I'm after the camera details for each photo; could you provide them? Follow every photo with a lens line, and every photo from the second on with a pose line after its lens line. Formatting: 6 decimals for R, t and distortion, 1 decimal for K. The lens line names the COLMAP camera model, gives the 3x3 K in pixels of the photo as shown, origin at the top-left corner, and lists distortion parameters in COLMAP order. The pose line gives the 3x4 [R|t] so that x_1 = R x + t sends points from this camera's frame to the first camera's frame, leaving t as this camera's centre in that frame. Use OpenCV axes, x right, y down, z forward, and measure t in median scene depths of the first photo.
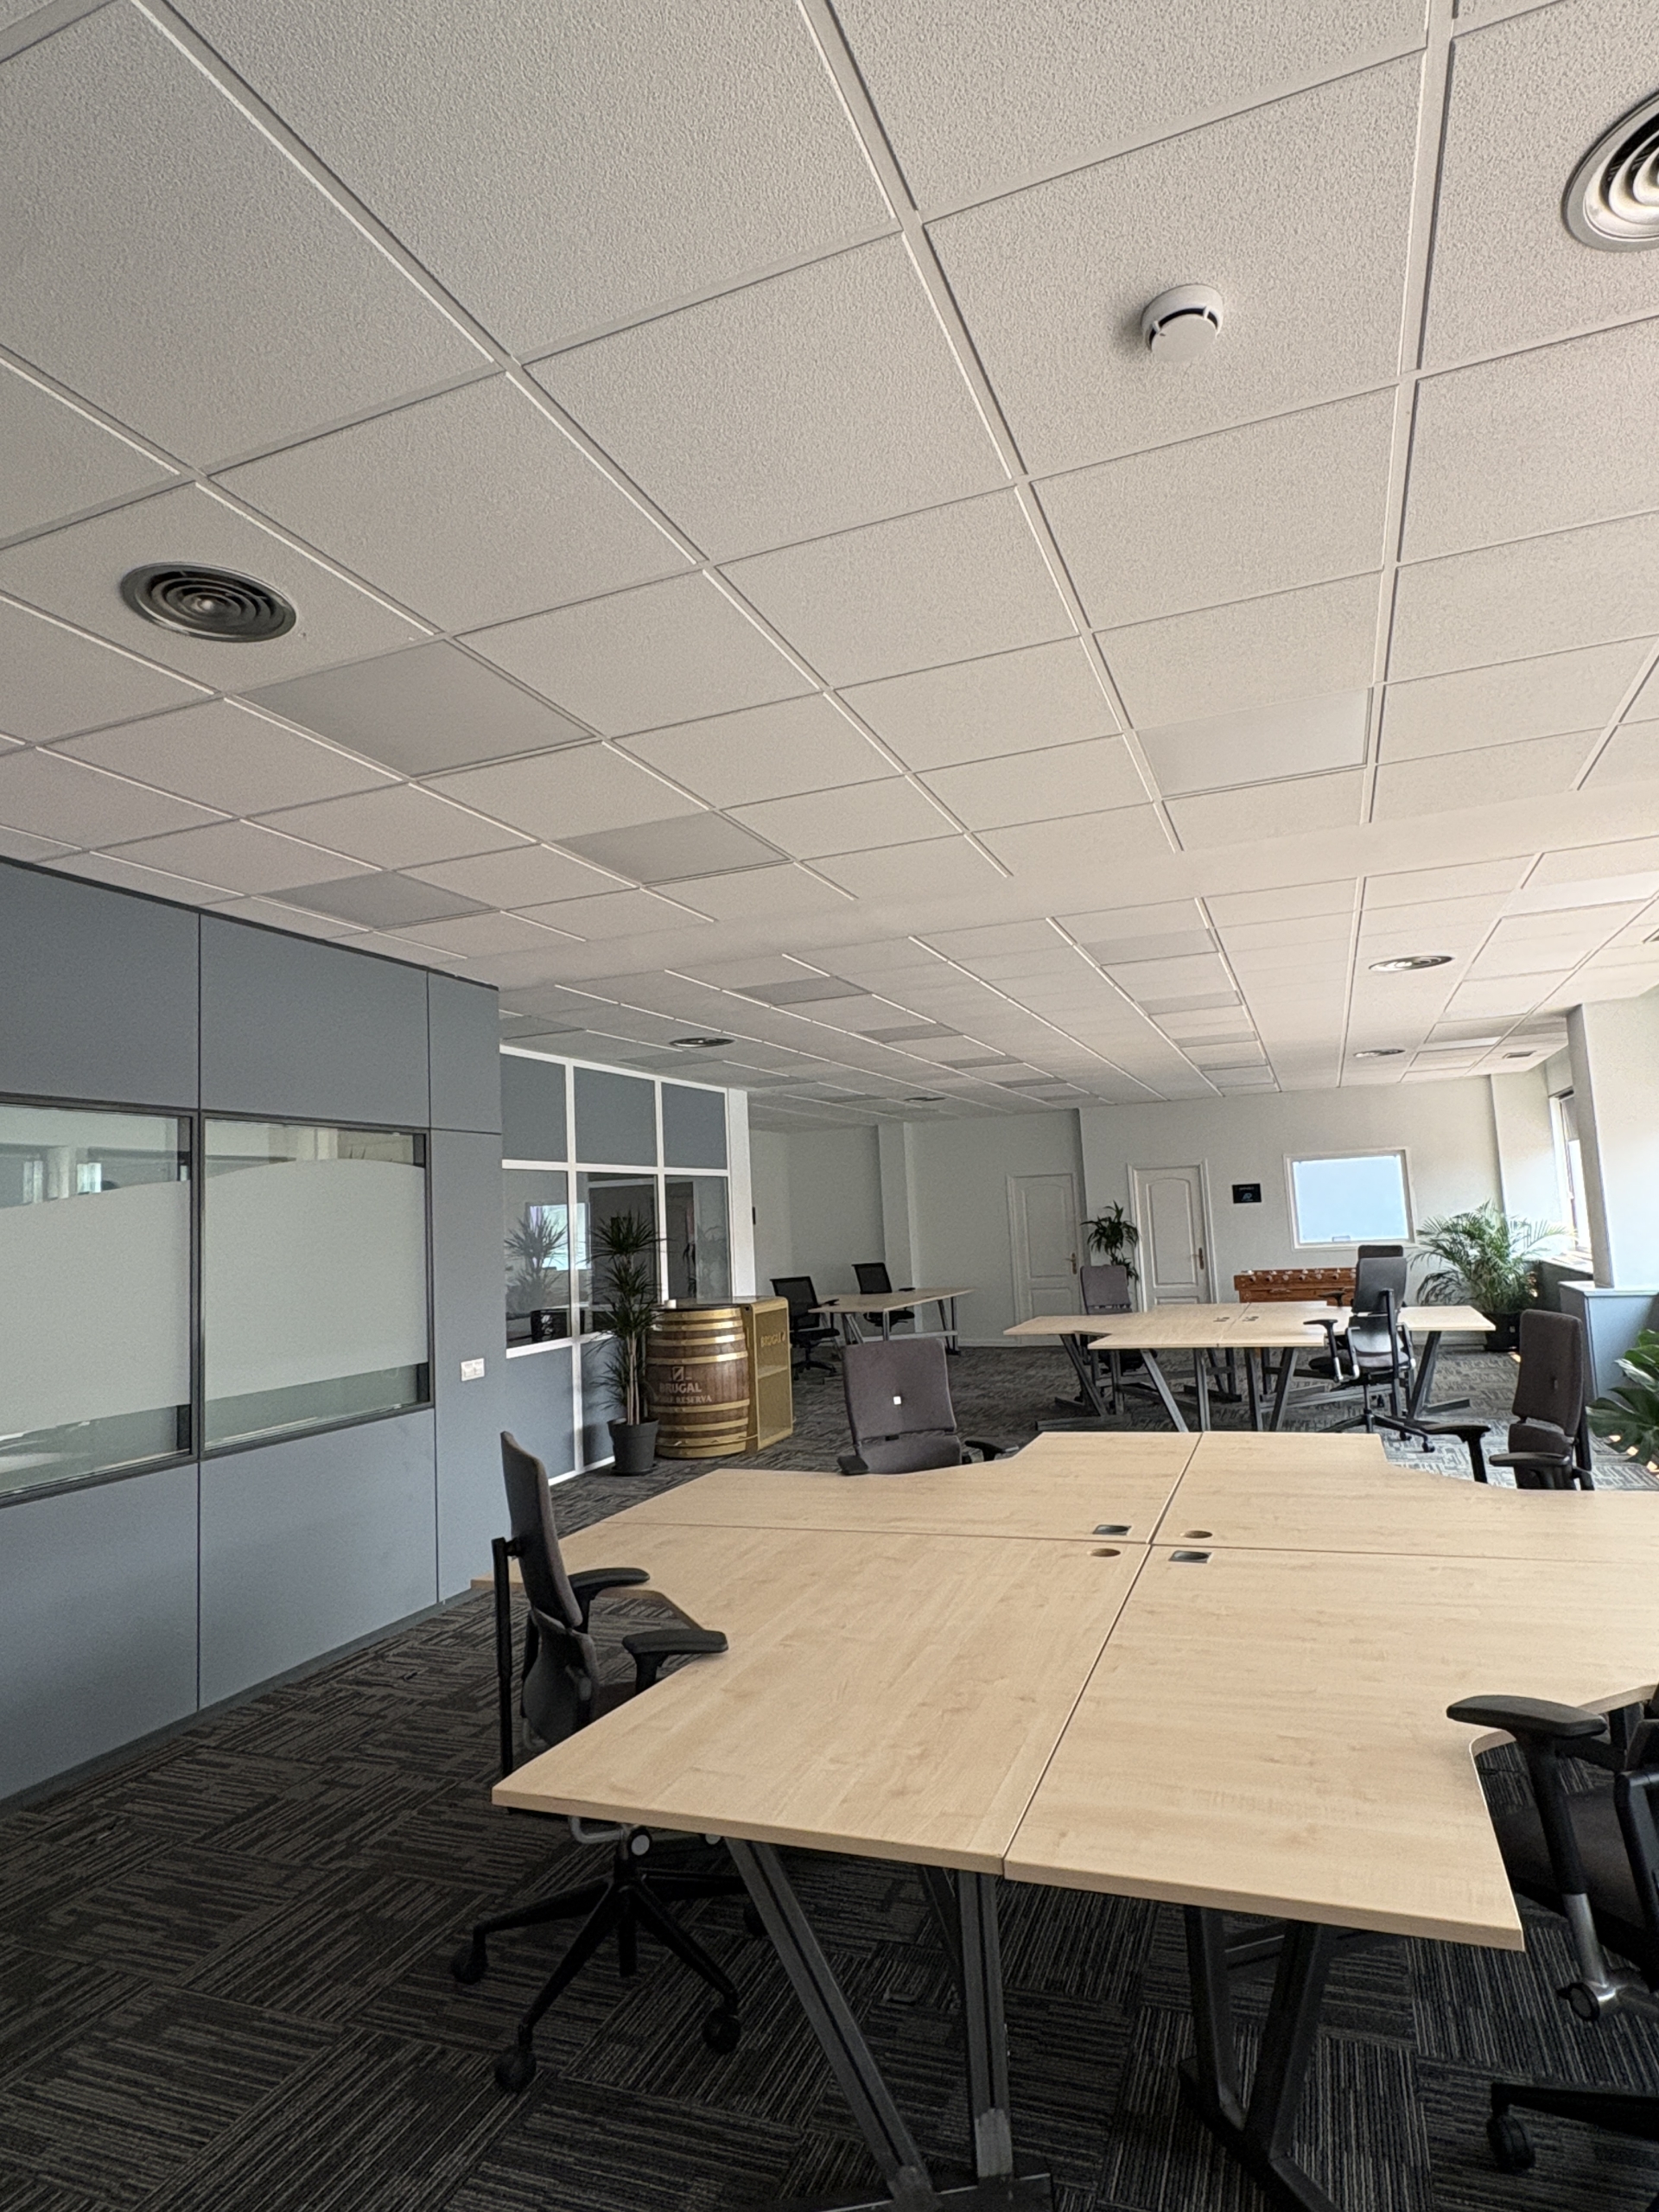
lens RADIAL K [[1238.7, 0, 840.7], [0, 1238.7, 1113.6], [0, 0, 1]] dist [-0.005012, 0.003716]
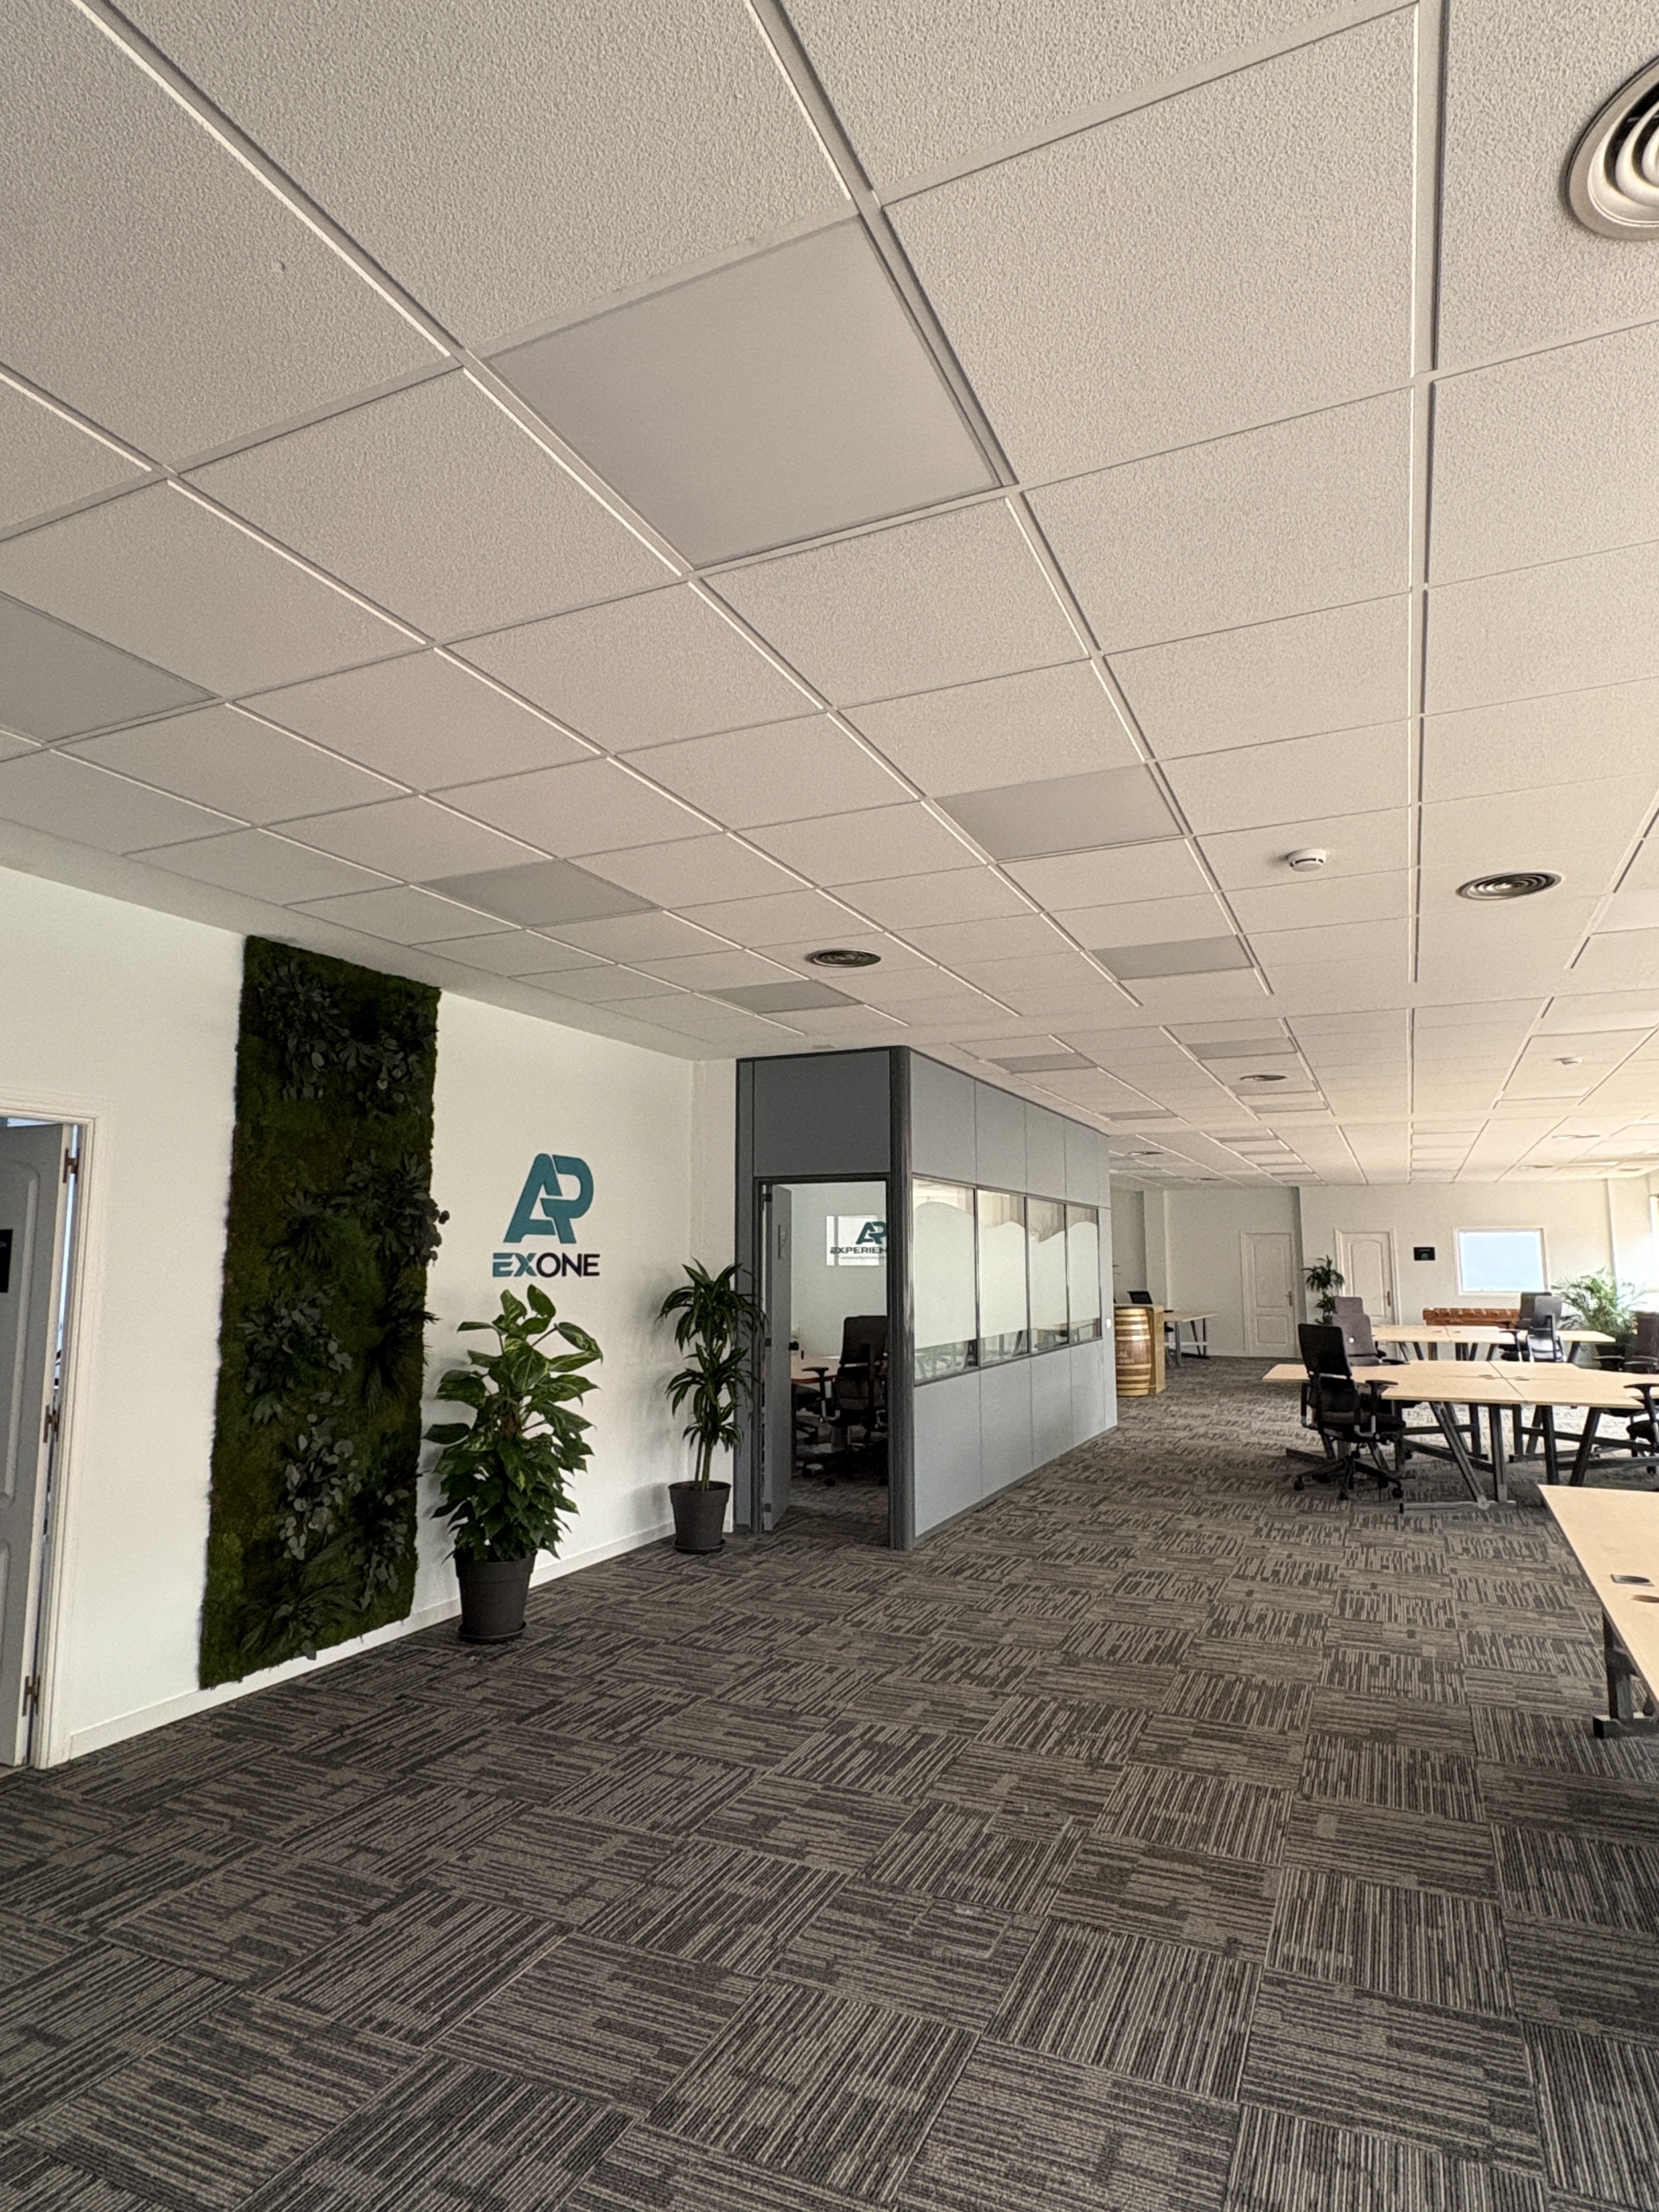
lens RADIAL K [[1238.7, 0, 834.2], [0, 1238.7, 1104.6], [0, 0, 1]] dist [-0.005012, 0.003716]
pose [[0.997380, 0.037909, -0.061614, -0.286603], [-0.040292, 0.998468, -0.037911, -0.026829], [0.060083, 0.040295, 0.997380, -0.493165]]
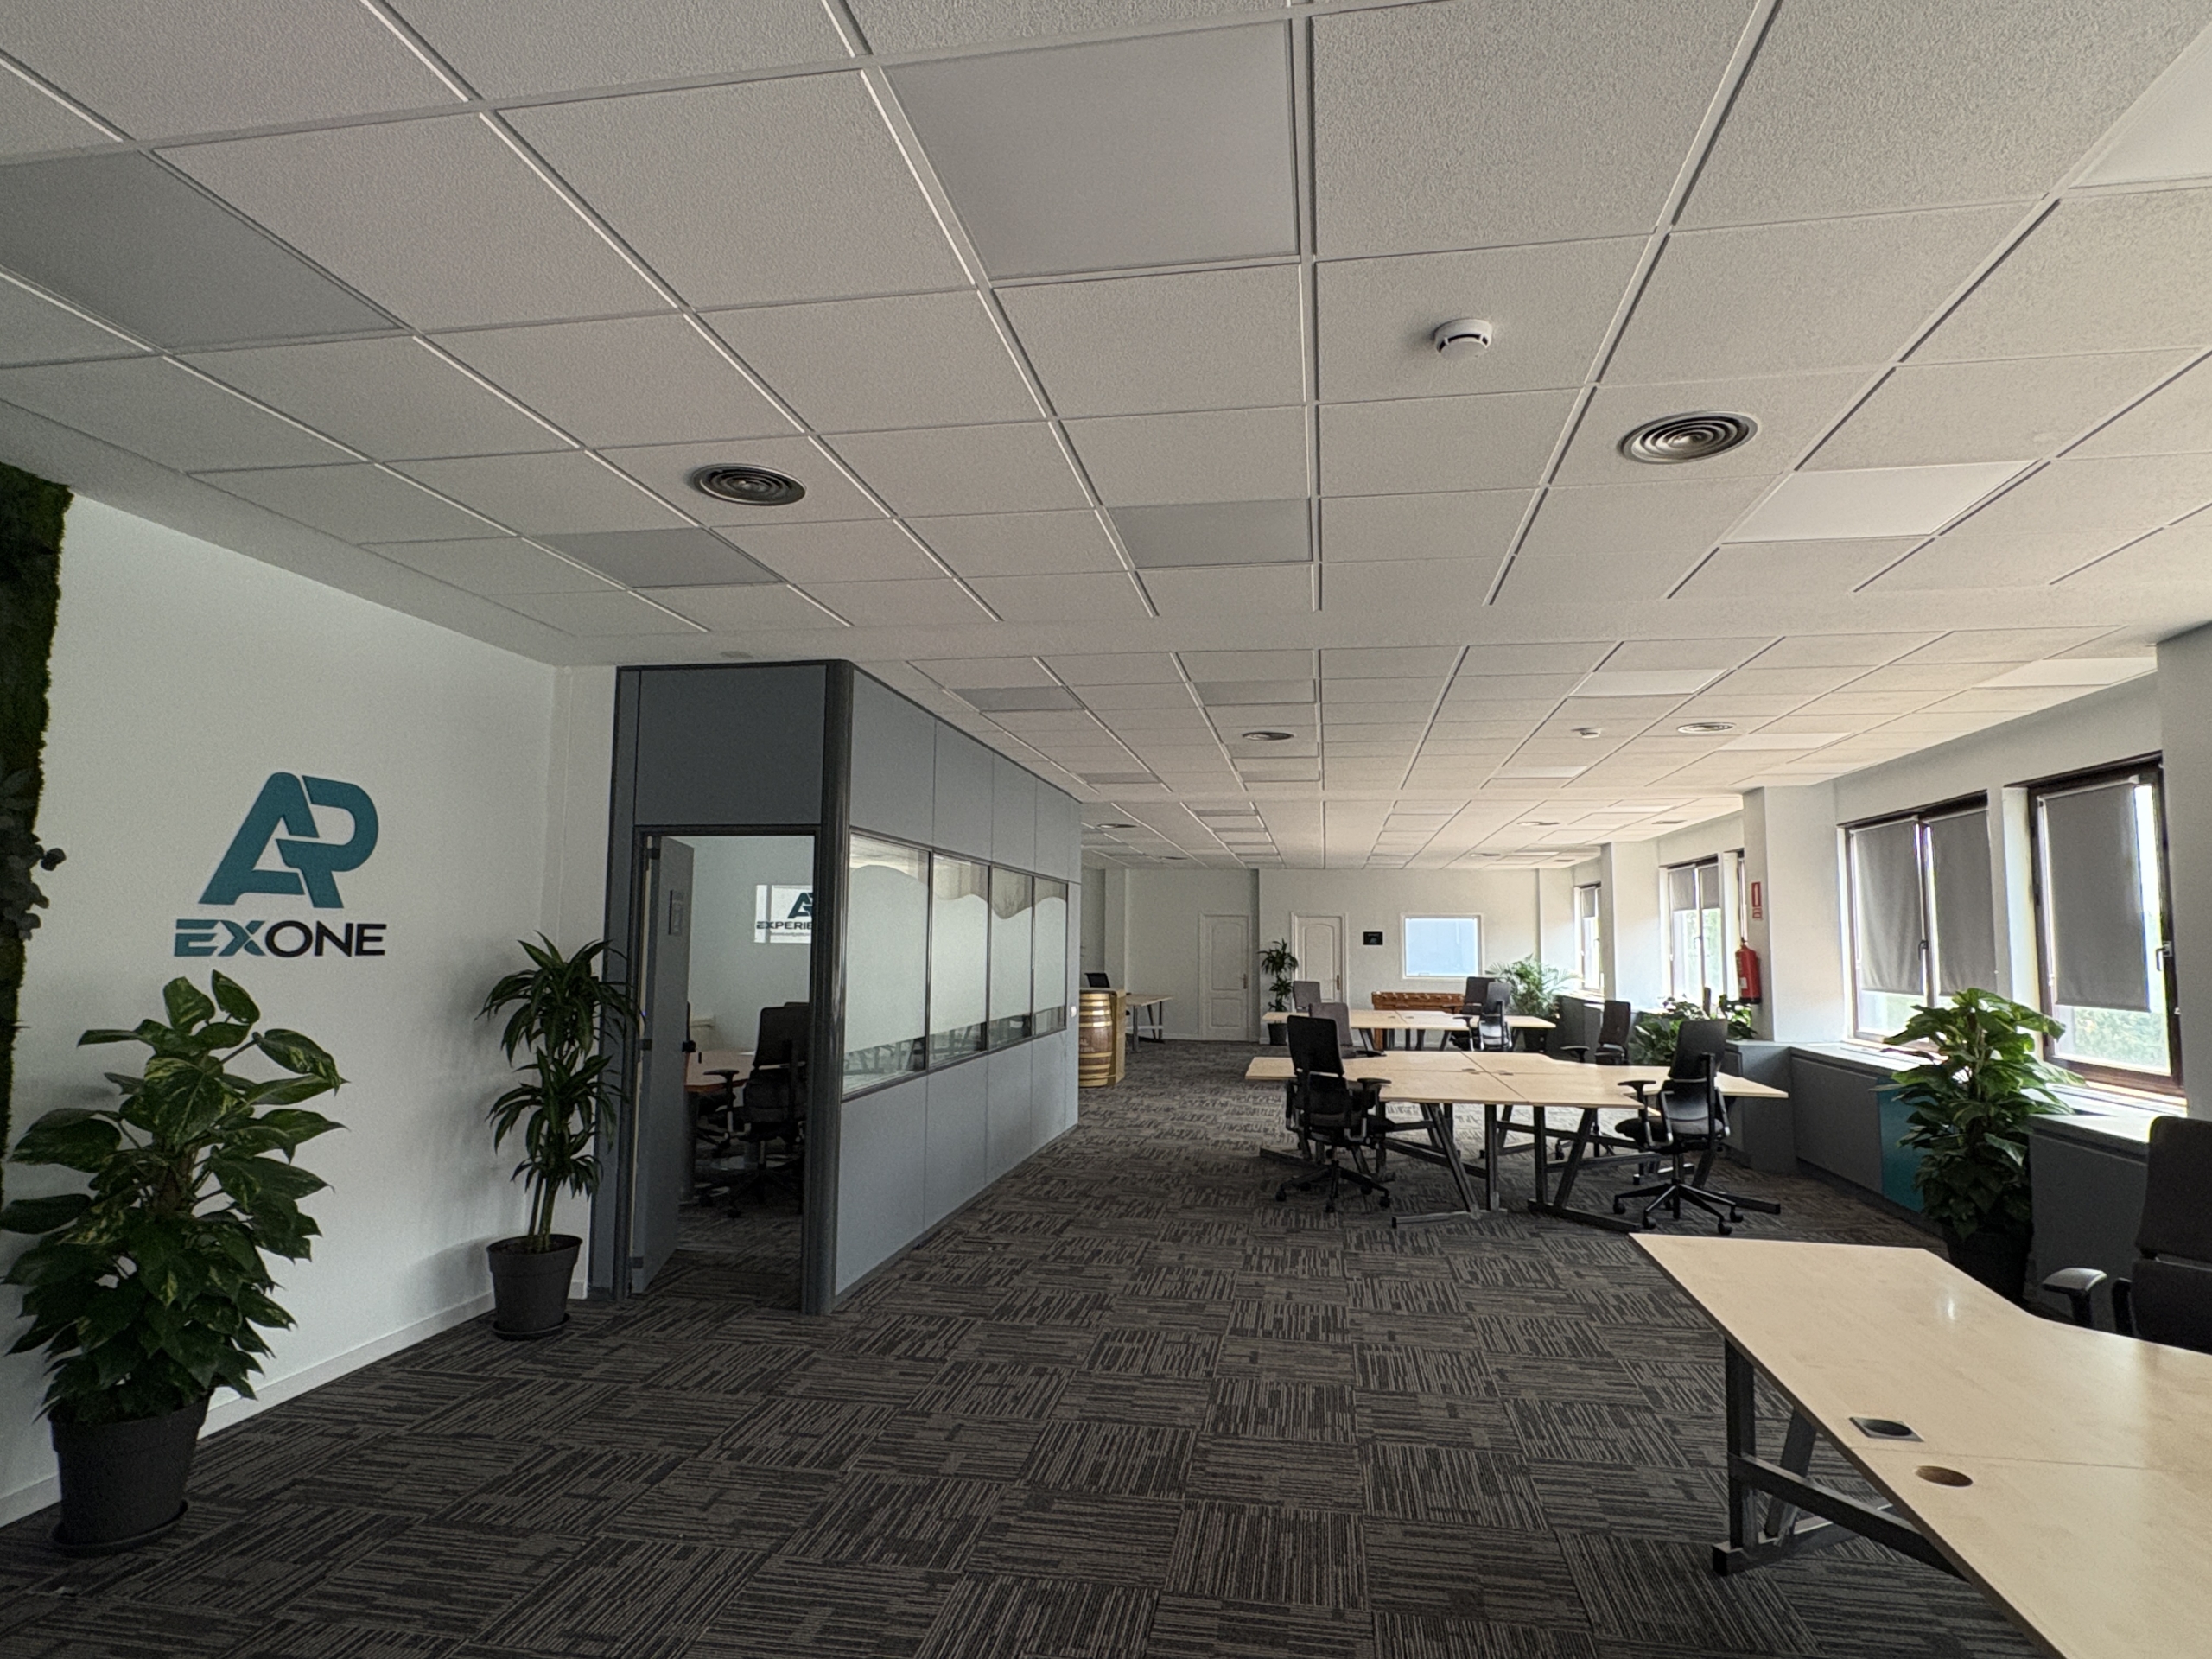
lens RADIAL K [[1238.7, 0, 1108.1], [0, 1238.7, 829.5], [0, 0, 1]] dist [-0.005012, 0.003716]
pose [[0.978202, 0.076176, 0.193177, -0.279940], [-0.074683, 0.997094, -0.015013, -0.017508], [-0.193759, 0.000259, 0.981049, -0.369442]]
